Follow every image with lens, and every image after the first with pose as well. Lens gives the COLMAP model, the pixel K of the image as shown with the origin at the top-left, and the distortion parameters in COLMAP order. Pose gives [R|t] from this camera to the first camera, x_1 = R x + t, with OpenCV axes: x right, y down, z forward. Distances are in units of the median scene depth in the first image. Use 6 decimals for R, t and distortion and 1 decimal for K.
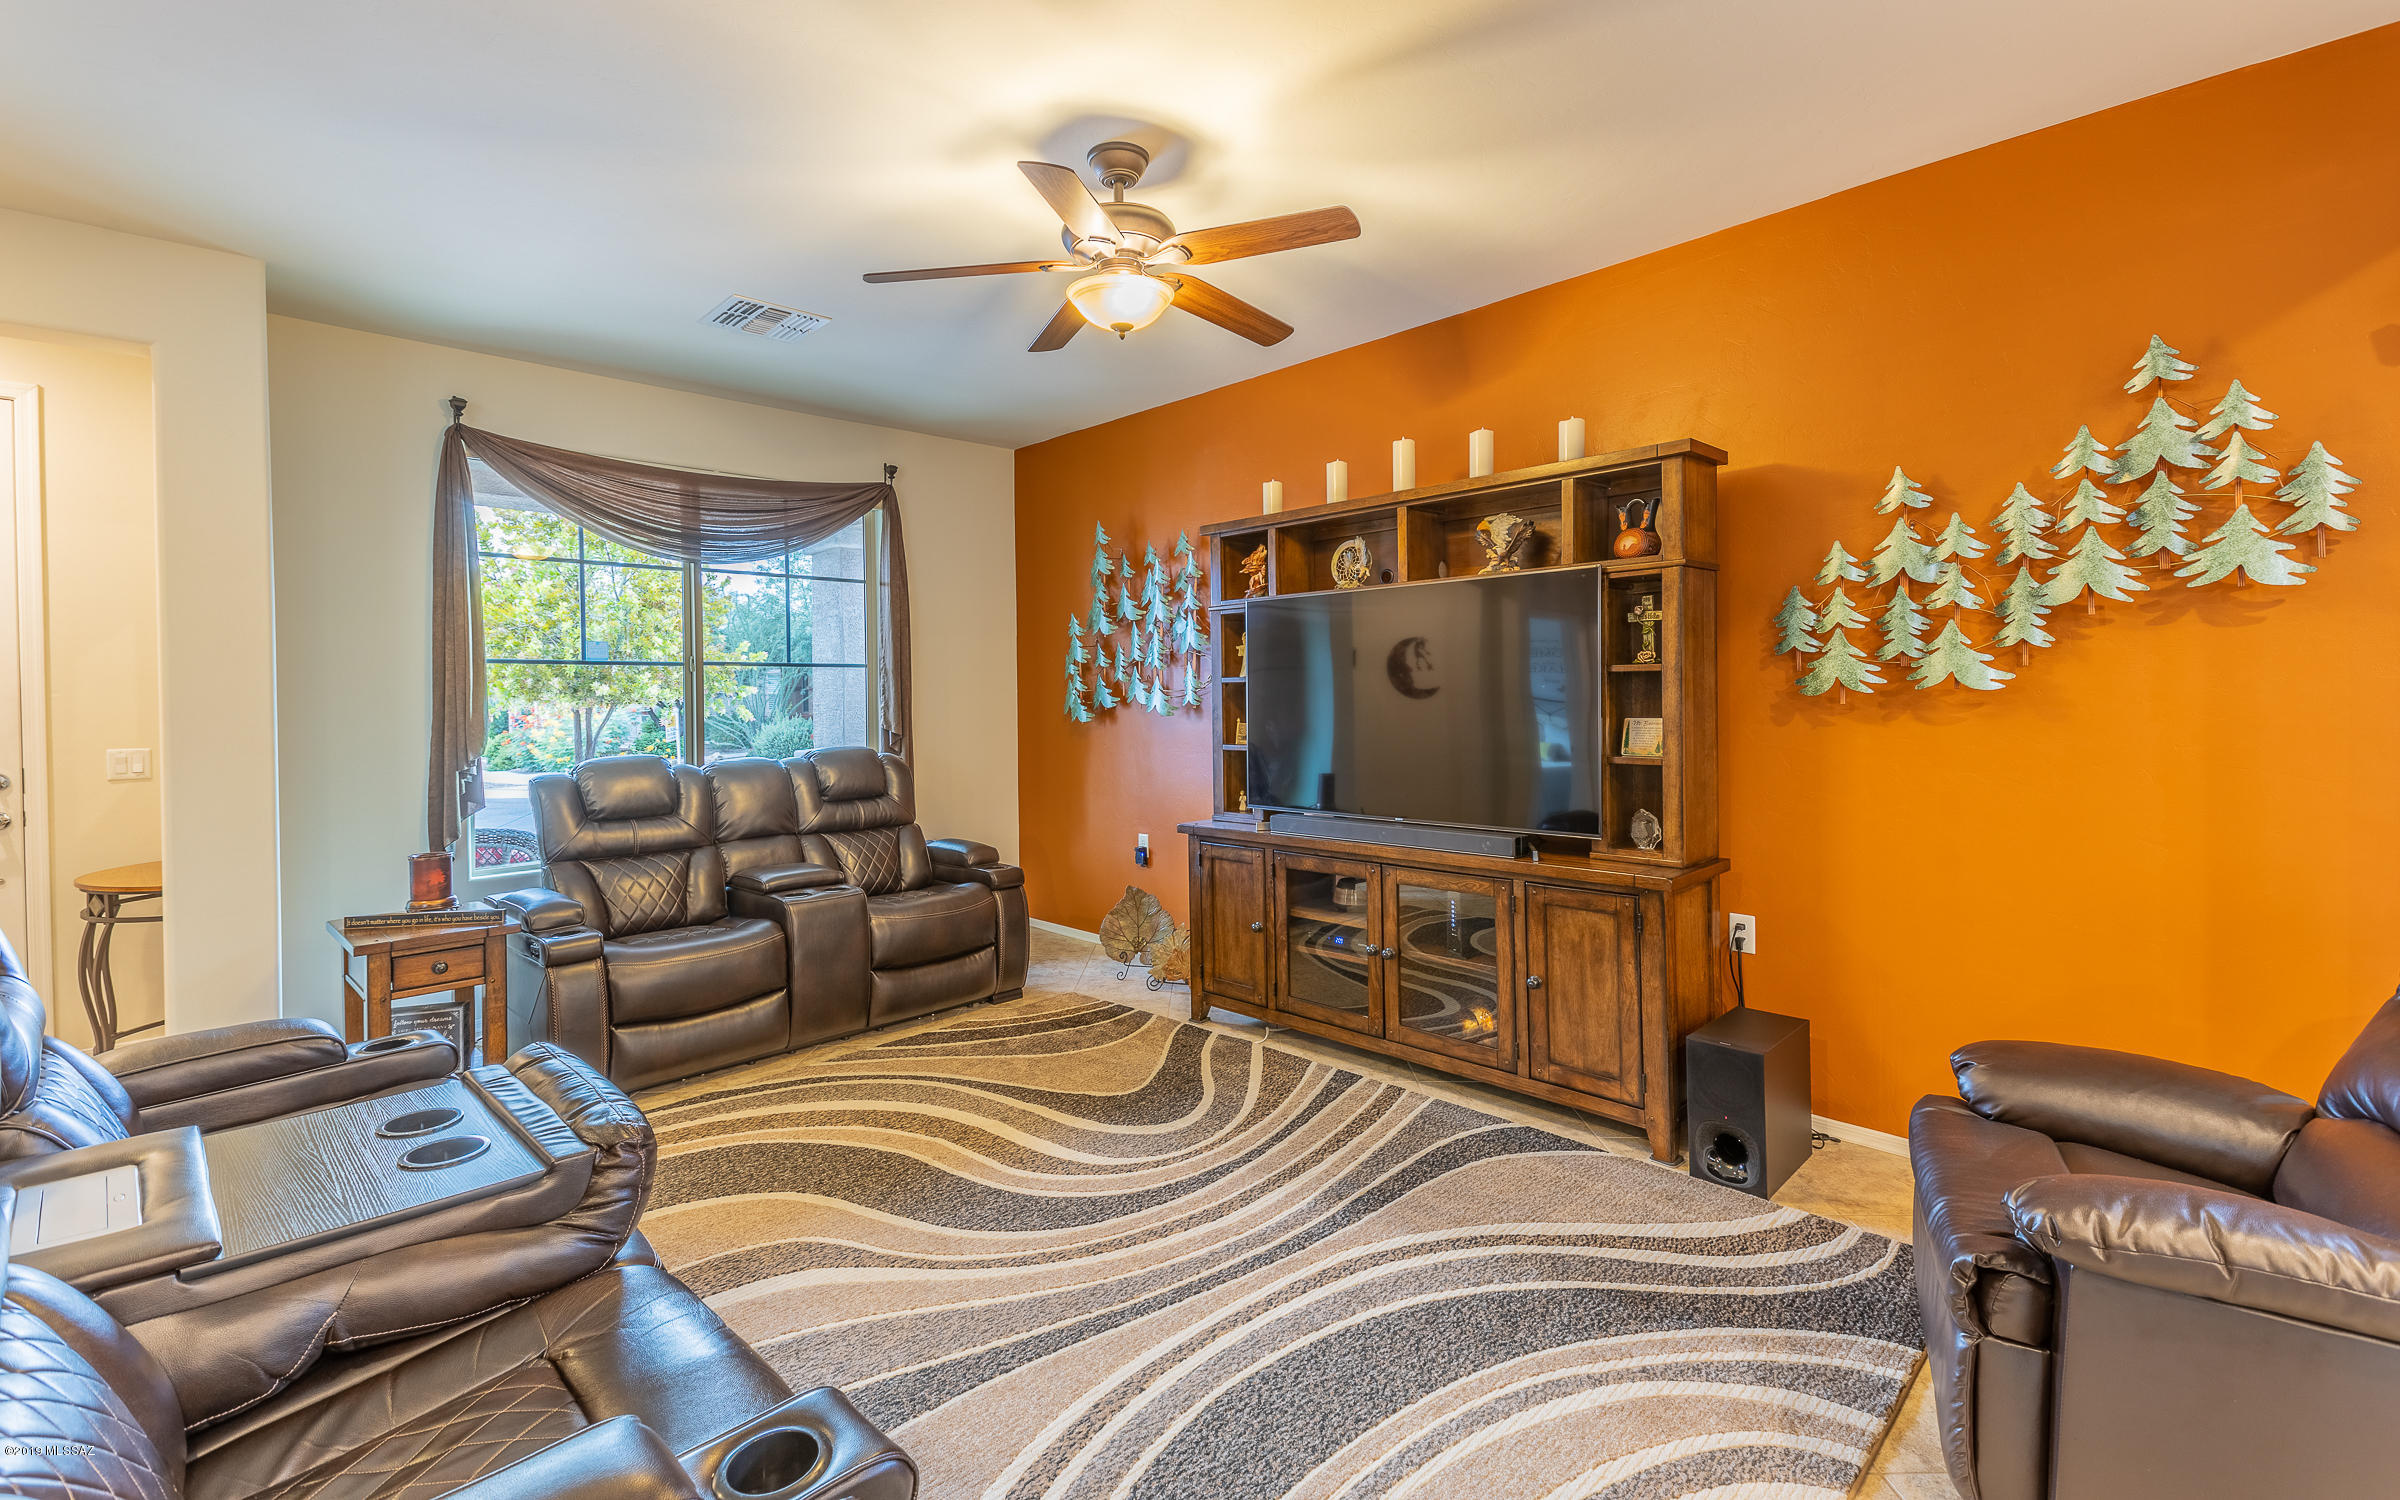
lens RADIAL K [[1055.0, 0, 1208.2], [0, 1055.0, 712.8], [0, 0, 1]] dist [0.061662, -0.029302]
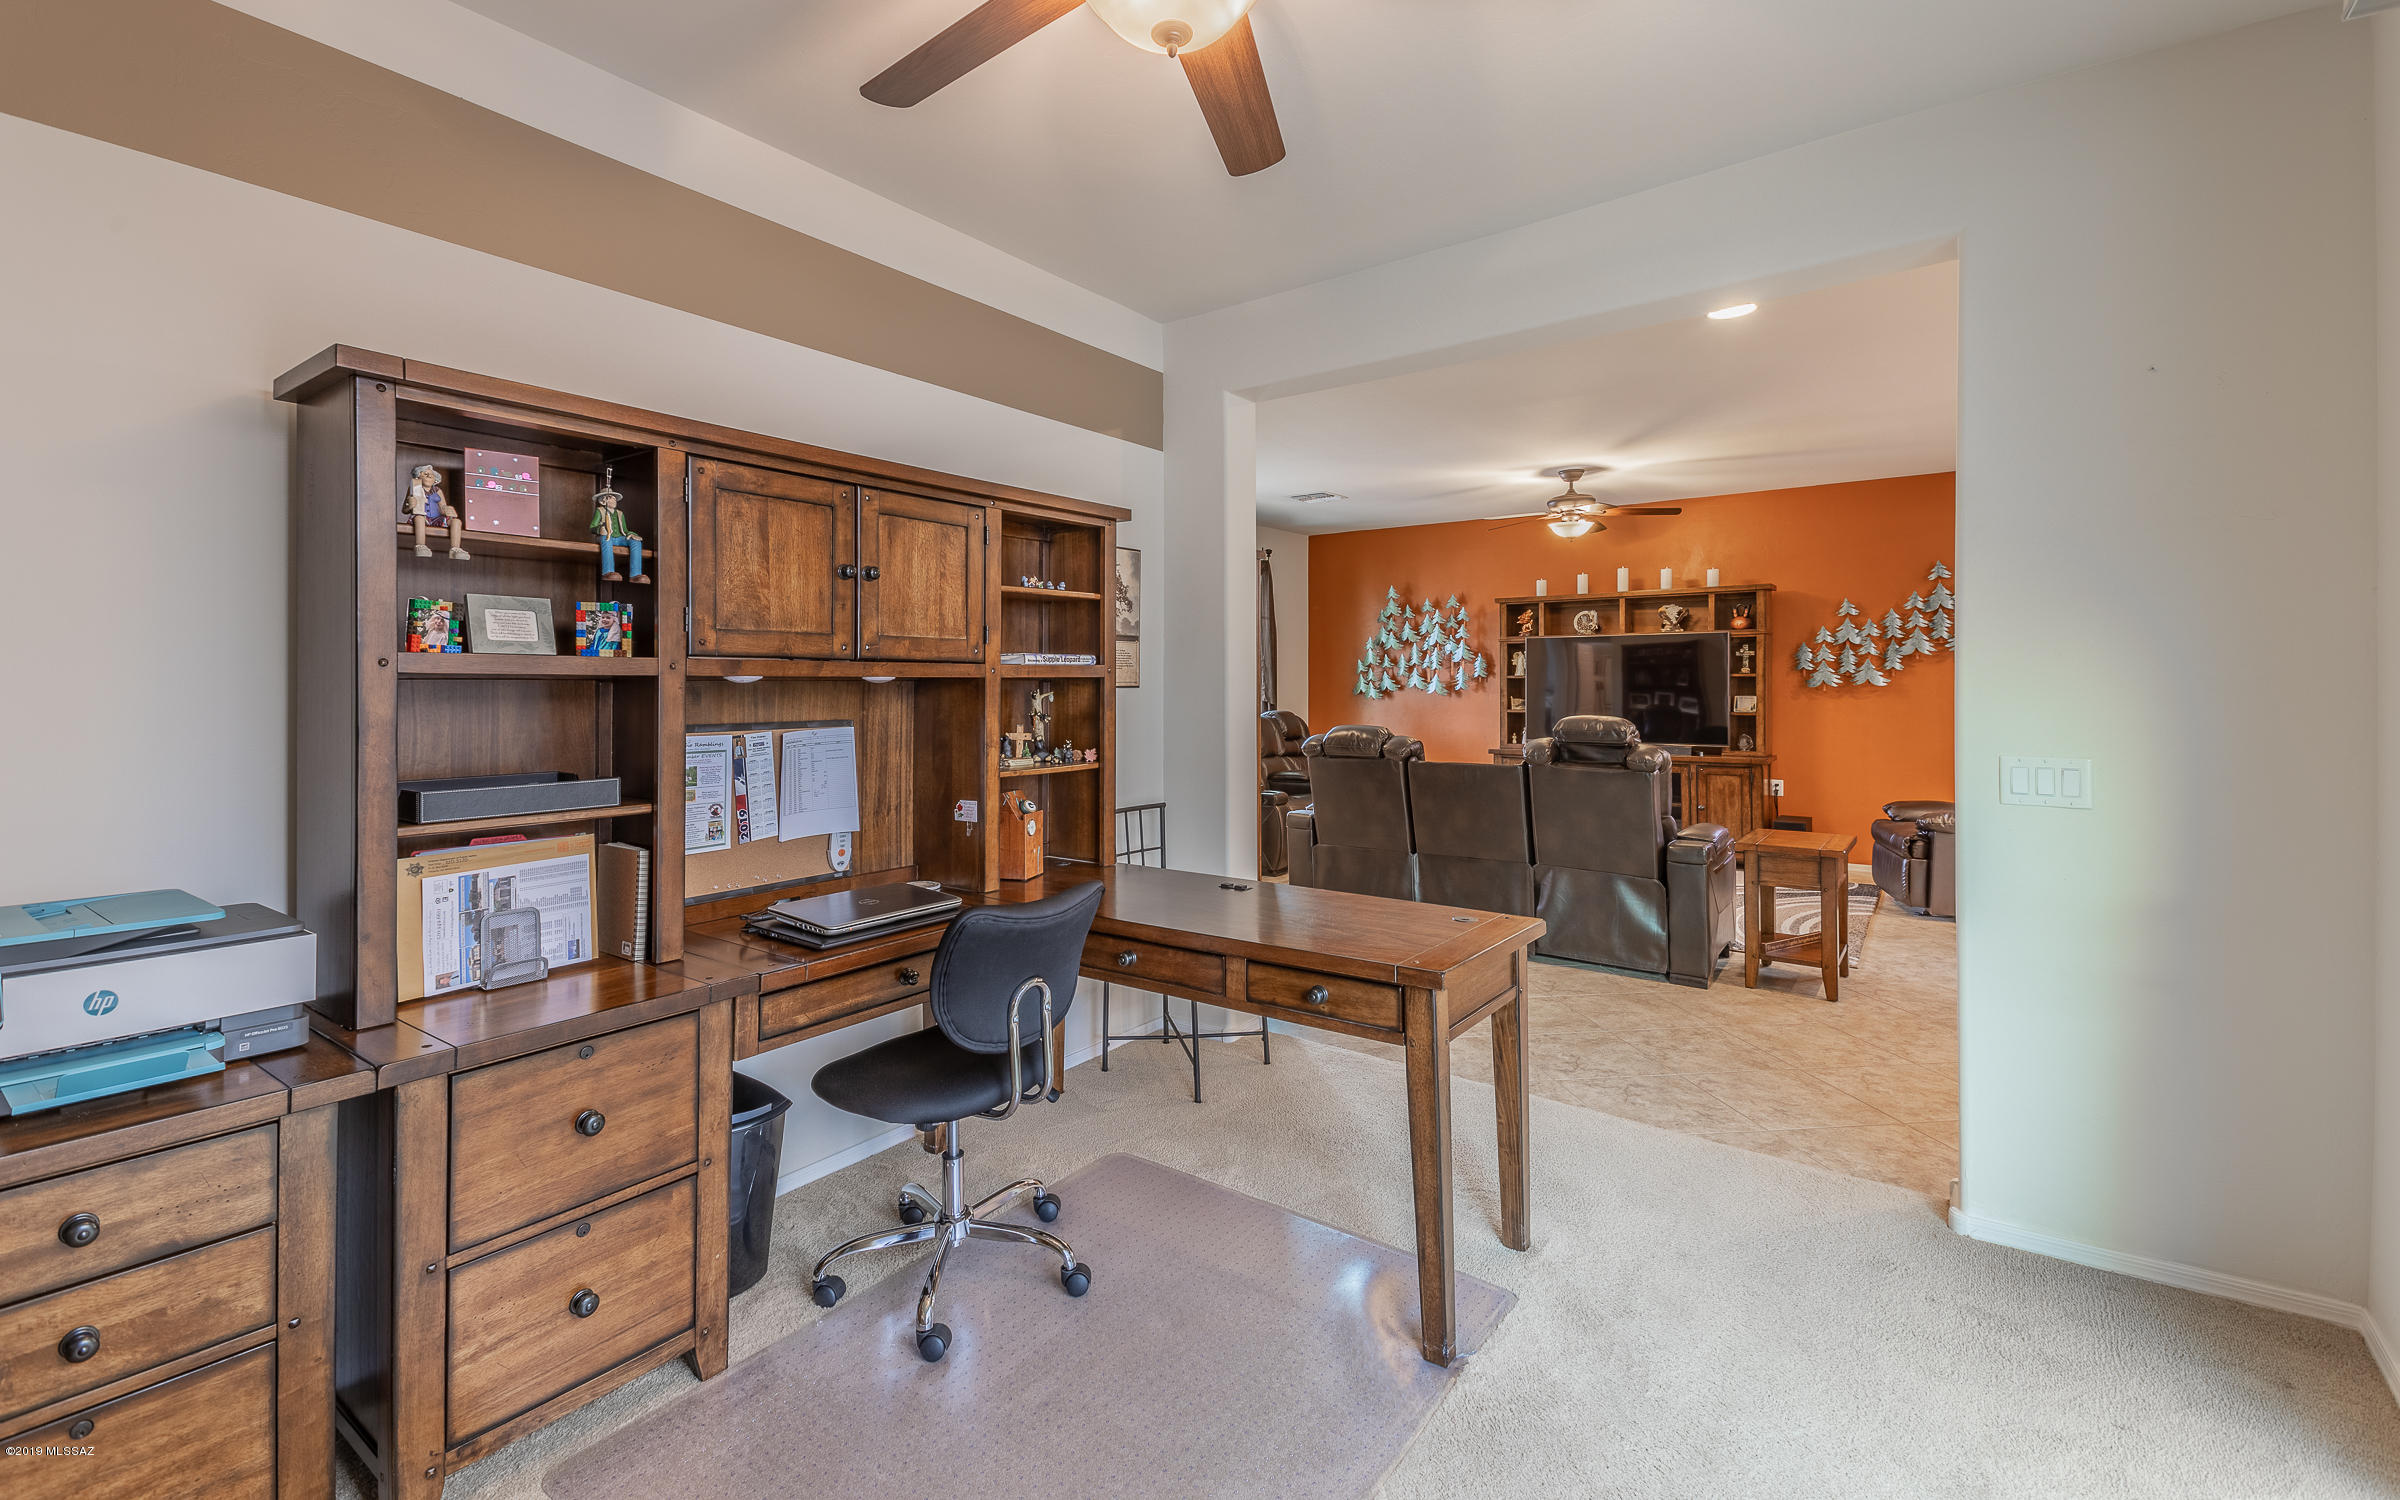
lens RADIAL K [[1054.6, 0, 1191.7], [0, 1054.6, 682.8], [0, 0, 1]] dist [0.069637, -0.029816]
pose [[0.987678, 0.007487, 0.156320, -1.271801], [-0.005321, 0.999884, -0.014272, 0.016985], [-0.156409, 0.013264, 0.987603, -1.260805]]
